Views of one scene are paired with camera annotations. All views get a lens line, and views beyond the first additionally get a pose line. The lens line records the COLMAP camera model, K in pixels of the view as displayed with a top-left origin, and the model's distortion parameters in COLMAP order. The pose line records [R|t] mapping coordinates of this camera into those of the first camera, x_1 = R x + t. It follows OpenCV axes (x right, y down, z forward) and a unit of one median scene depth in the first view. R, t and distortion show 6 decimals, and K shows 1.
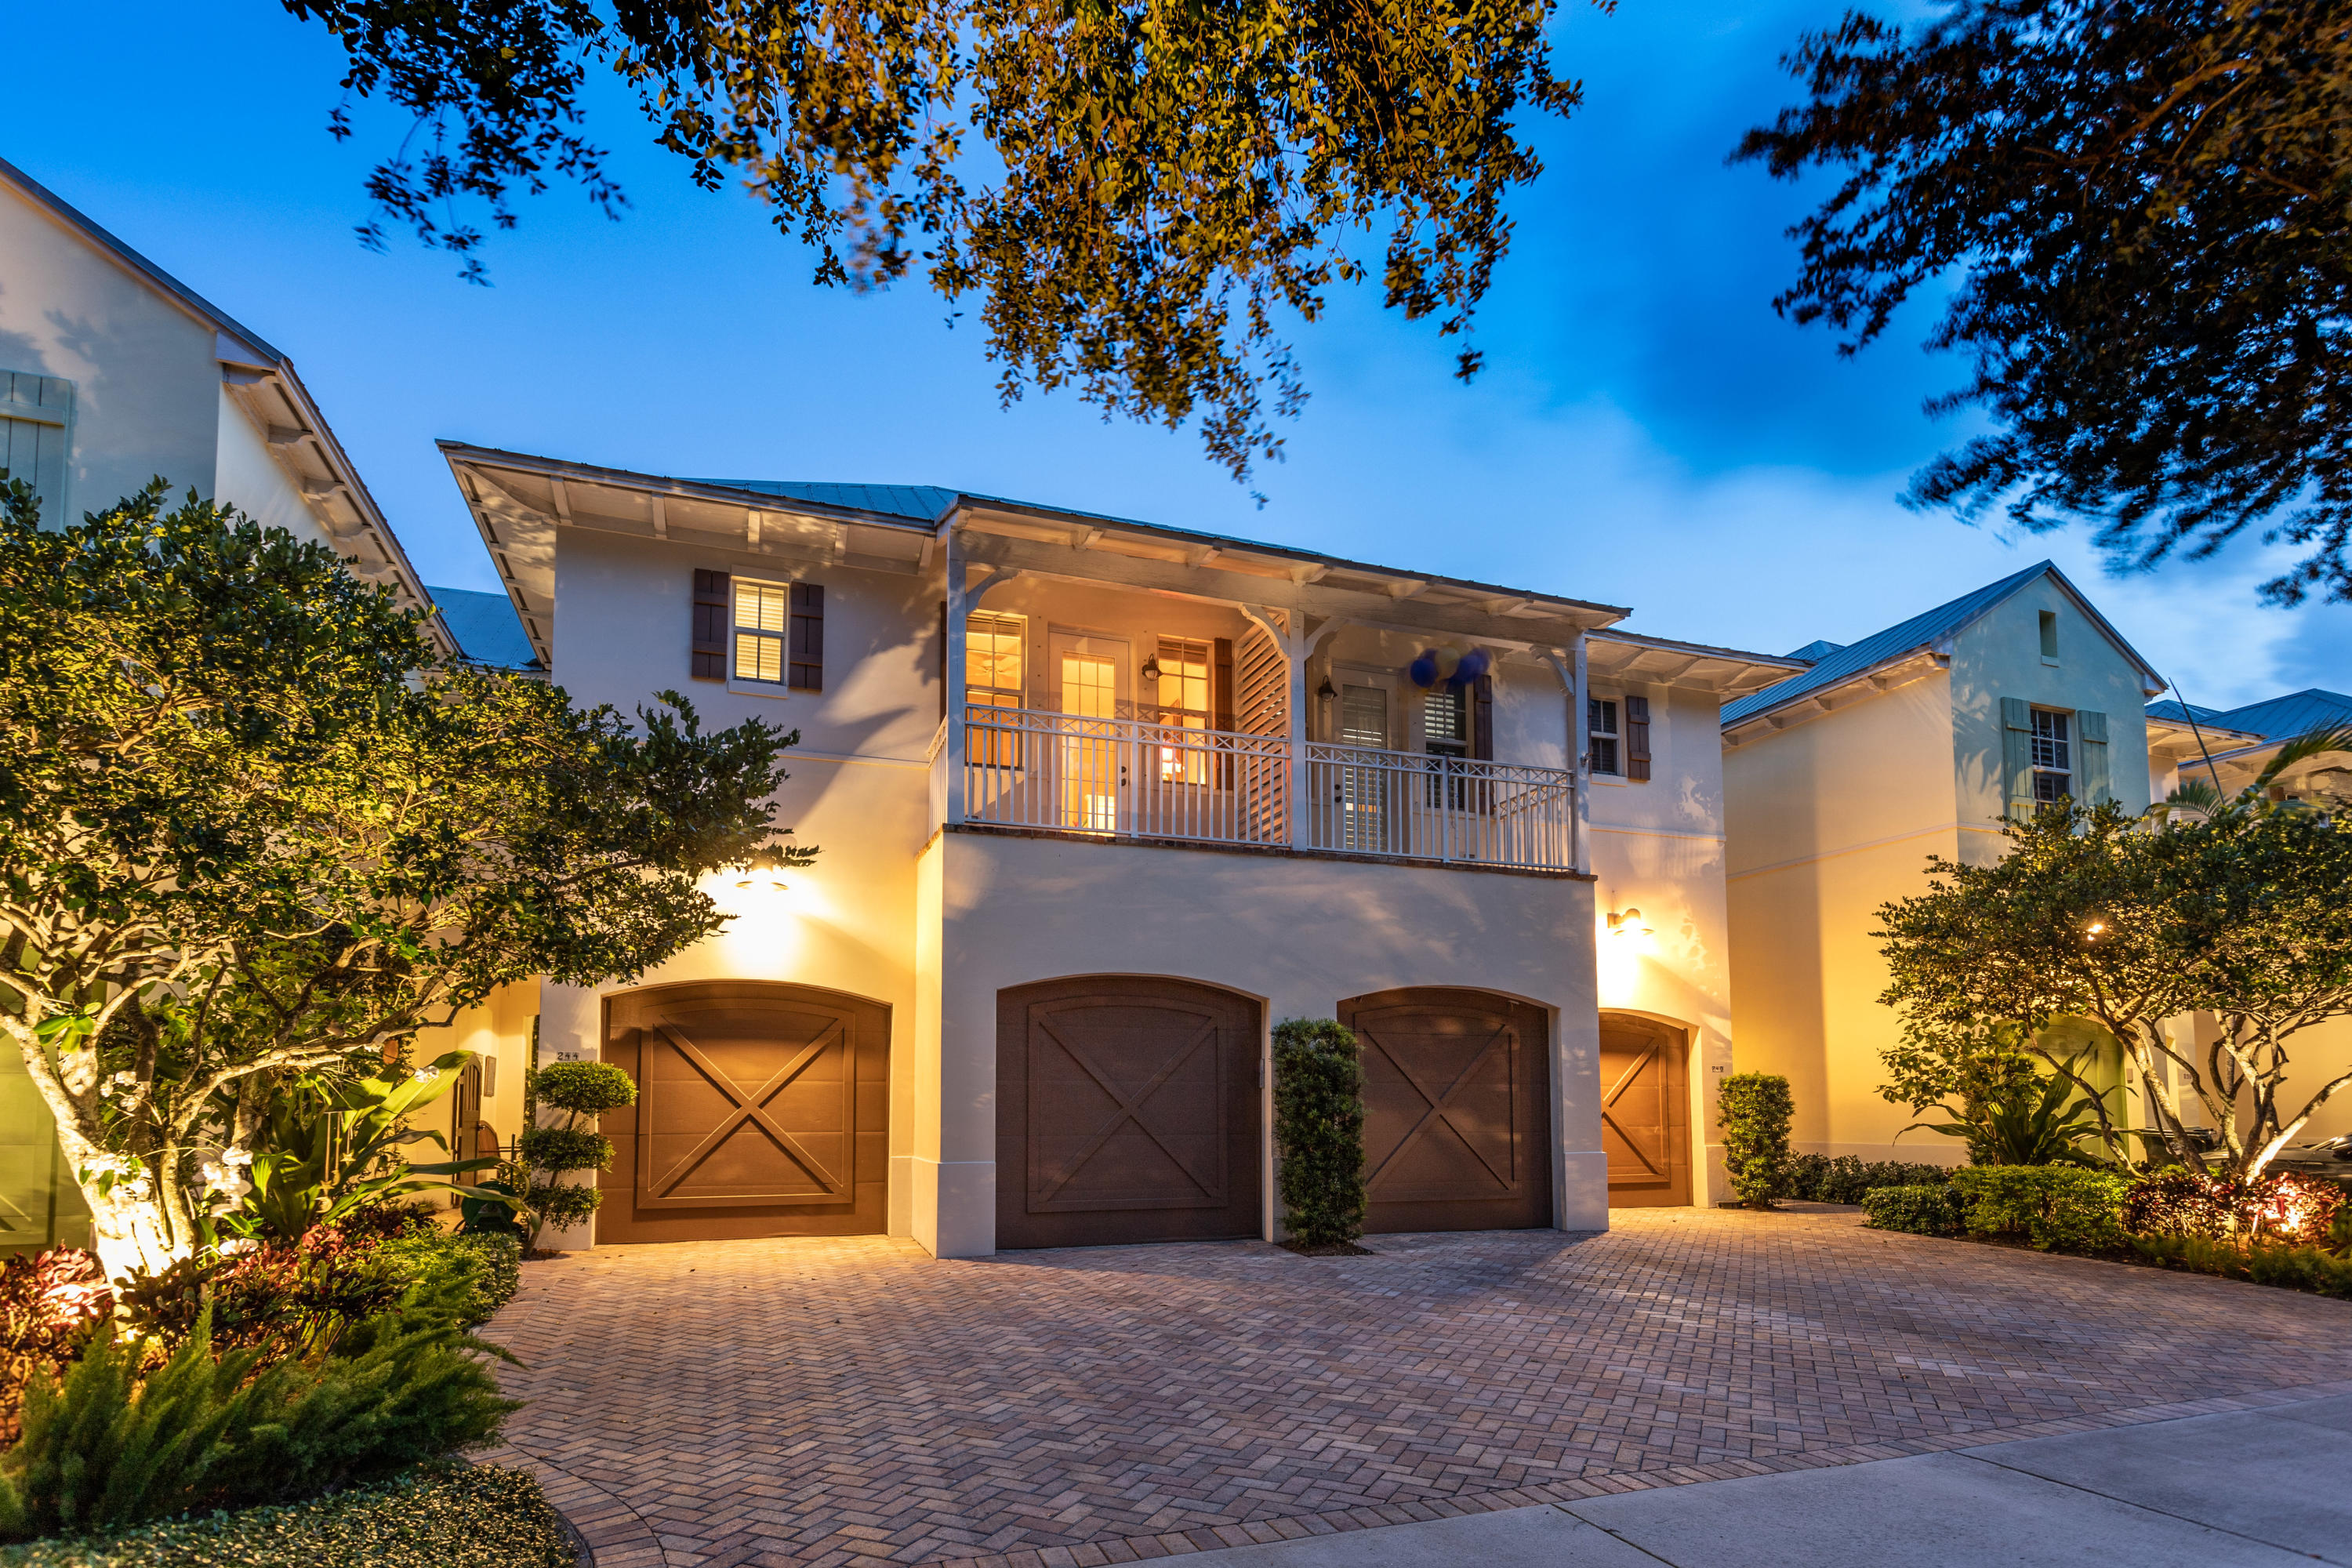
lens RADIAL K [[1117.4, 0, 1176.0], [0, 1117.4, 784.0], [0, 0, 1]] dist [-0.000840, -0.000071]
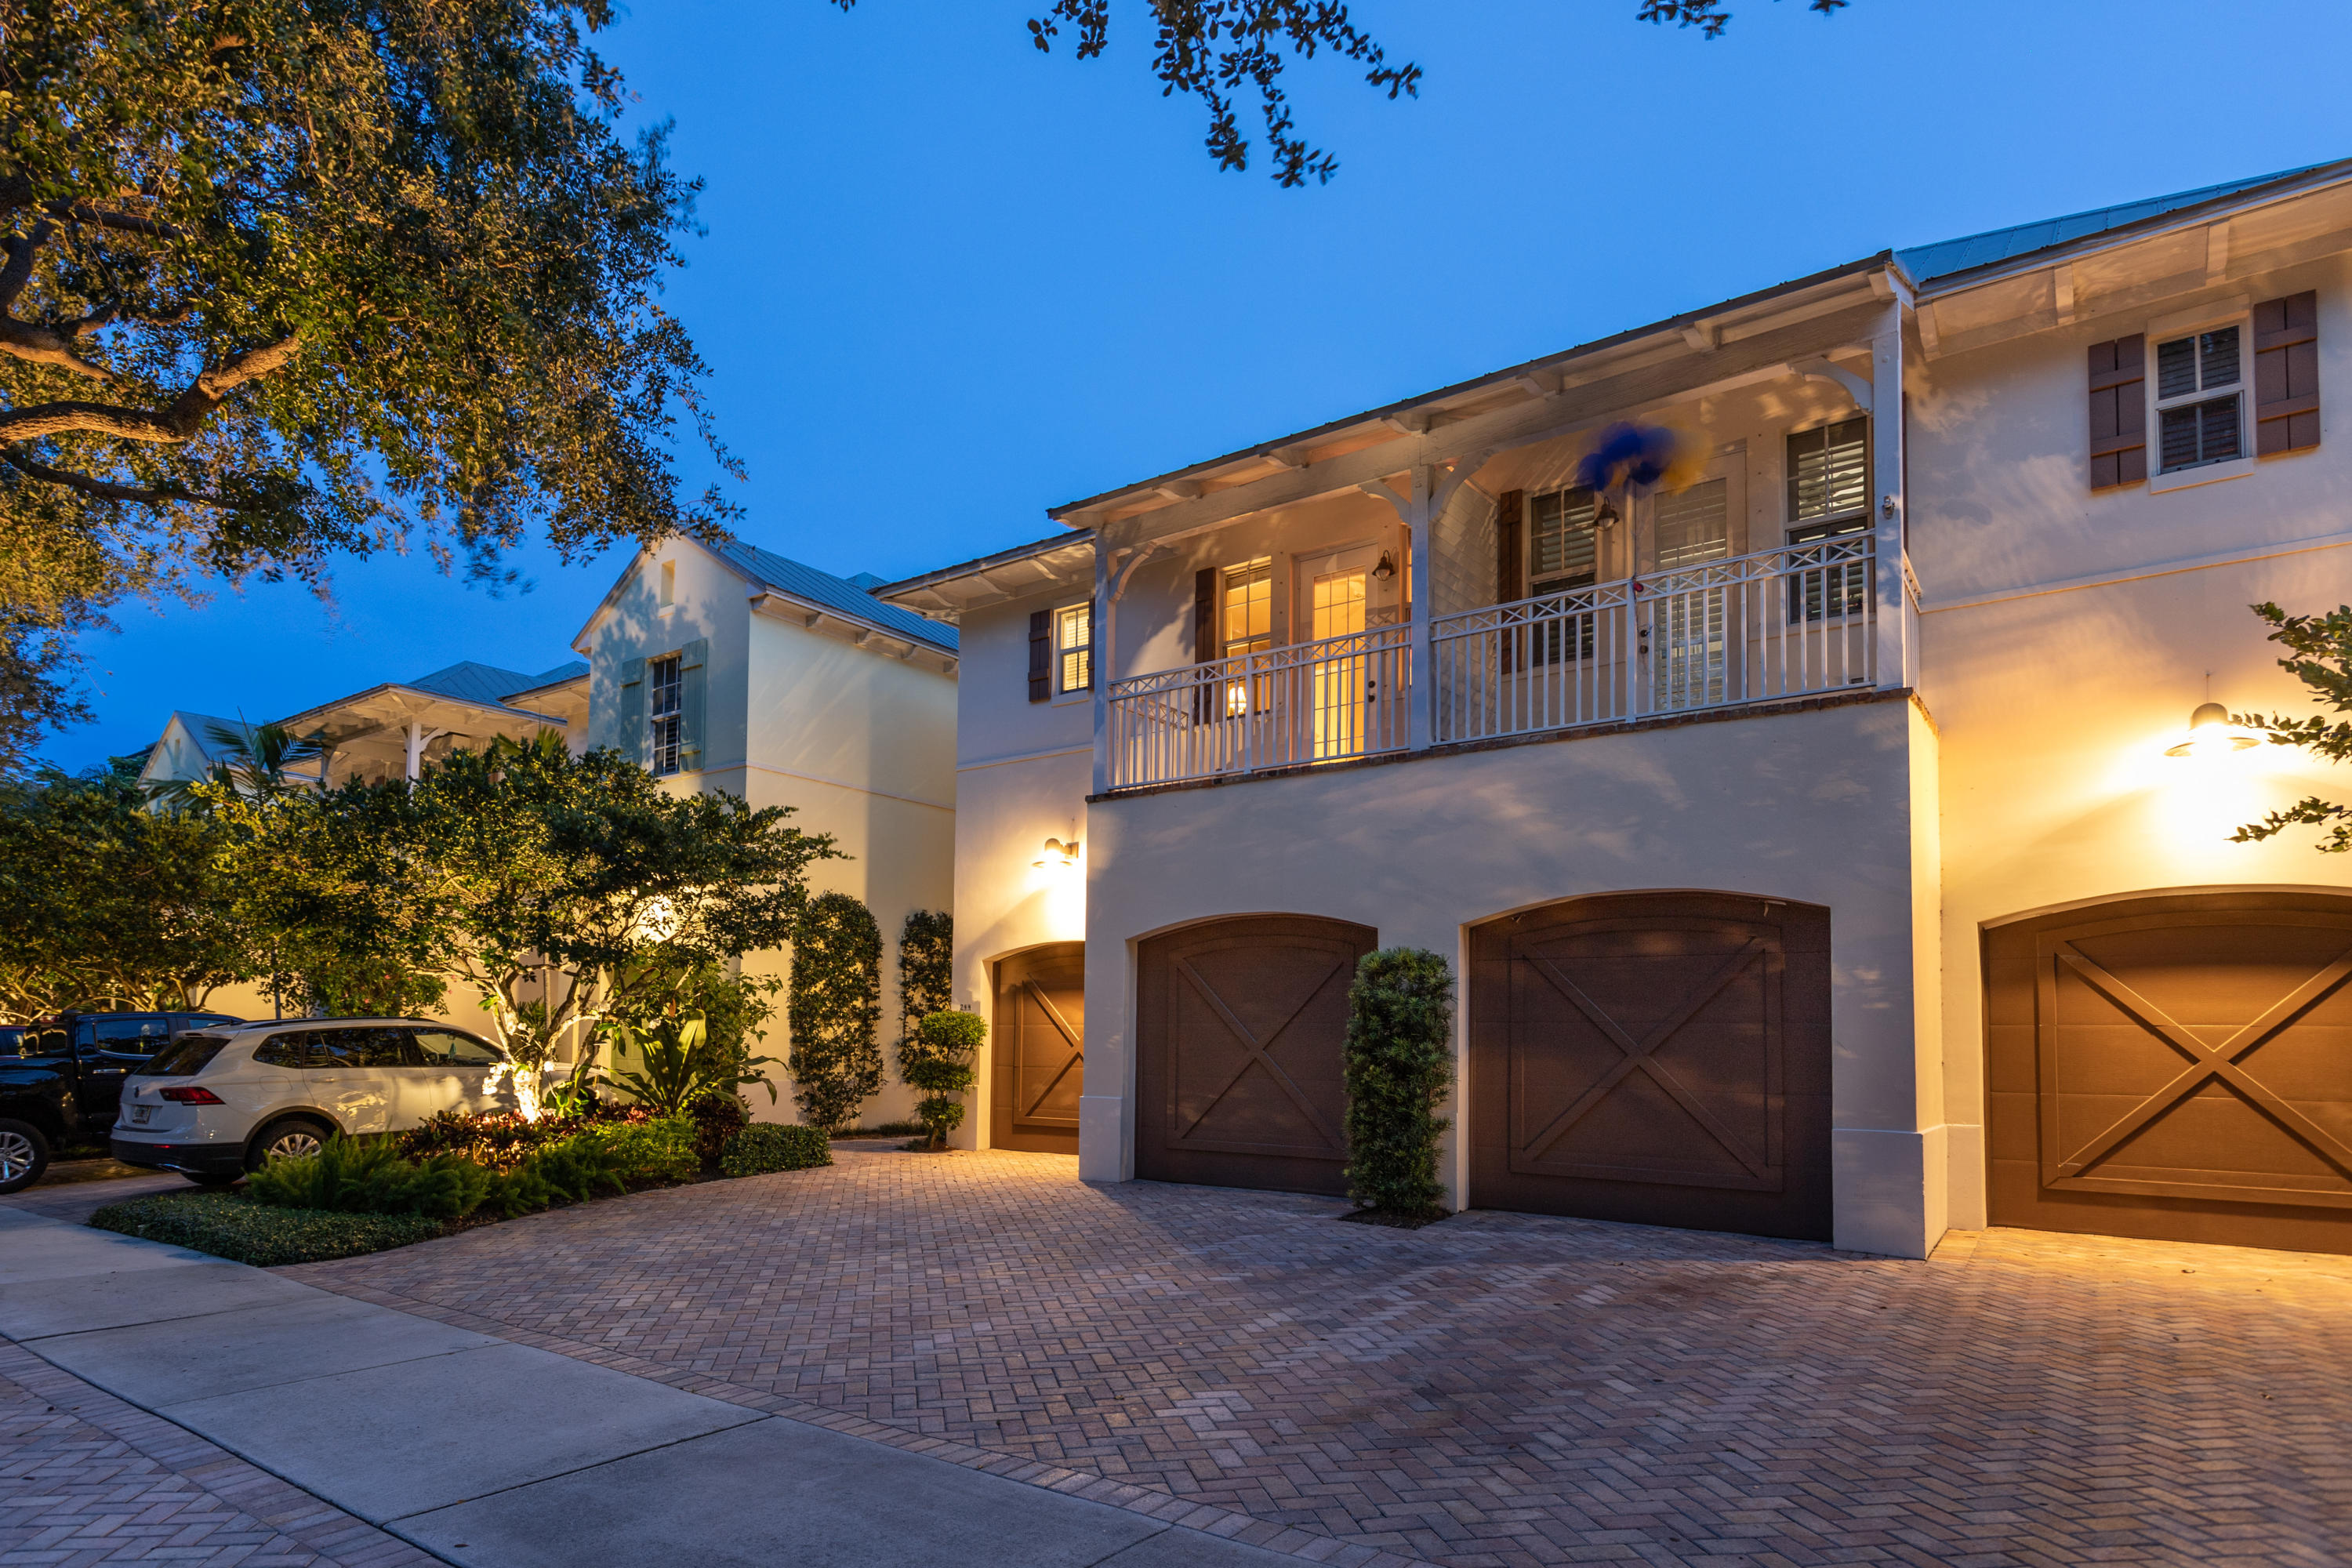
lens RADIAL K [[1266.8, 0, 1172.9], [0, 1266.8, 666.0], [0, 0, 1]] dist [0.000816, 0.000176]
pose [[0.567872, -0.229705, -0.790416, 0.763451], [0.216034, 0.968201, -0.126163, 0.076208], [0.794261, -0.099112, 0.599438, 0.267858]]
